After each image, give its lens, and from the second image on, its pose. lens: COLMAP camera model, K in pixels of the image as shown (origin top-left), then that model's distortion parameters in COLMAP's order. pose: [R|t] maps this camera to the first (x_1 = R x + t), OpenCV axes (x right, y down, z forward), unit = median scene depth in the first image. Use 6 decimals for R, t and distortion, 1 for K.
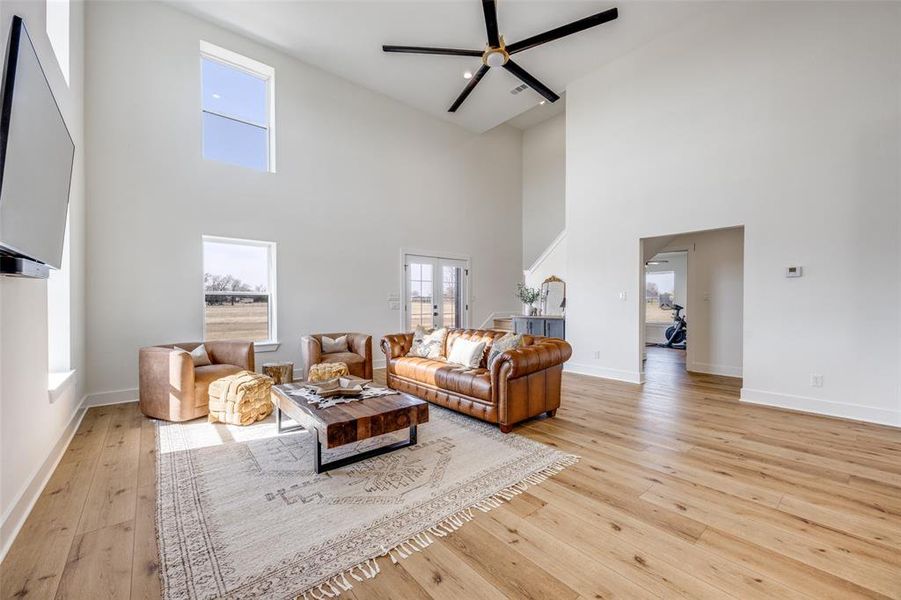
lens RADIAL K [[359.2, 0, 451.1], [0, 359.2, 311.8], [0, 0, 1]] dist [-0.000886, -0.000020]
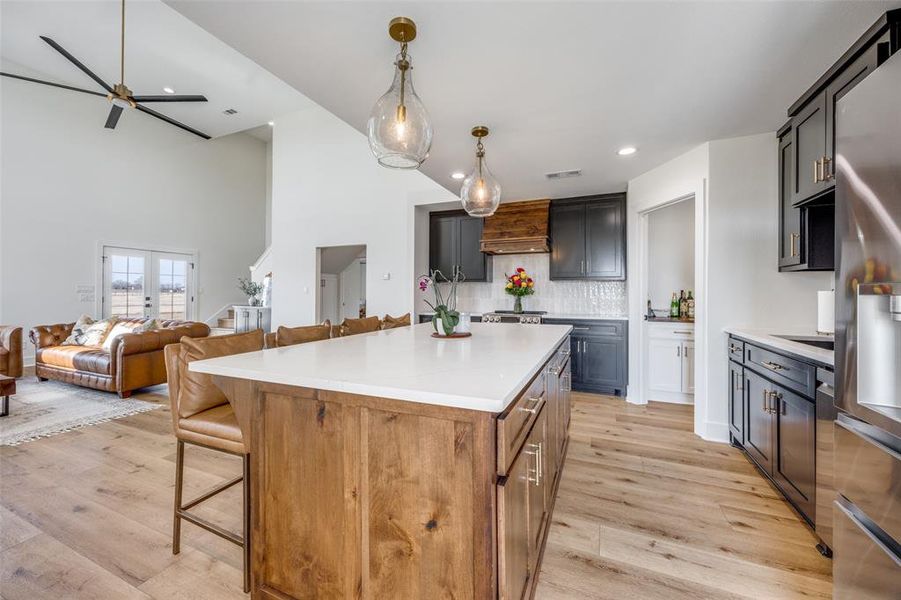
lens RADIAL K [[351.4, 0, 455.1], [0, 351.4, 295.3], [0, 0, 1]] dist [-0.001232, -0.000057]
pose [[0.896432, 0.002907, 0.443172, 0.462845], [0.006648, 0.999778, -0.020005, 0.004818], [-0.443132, 0.020879, 0.896213, -0.450427]]
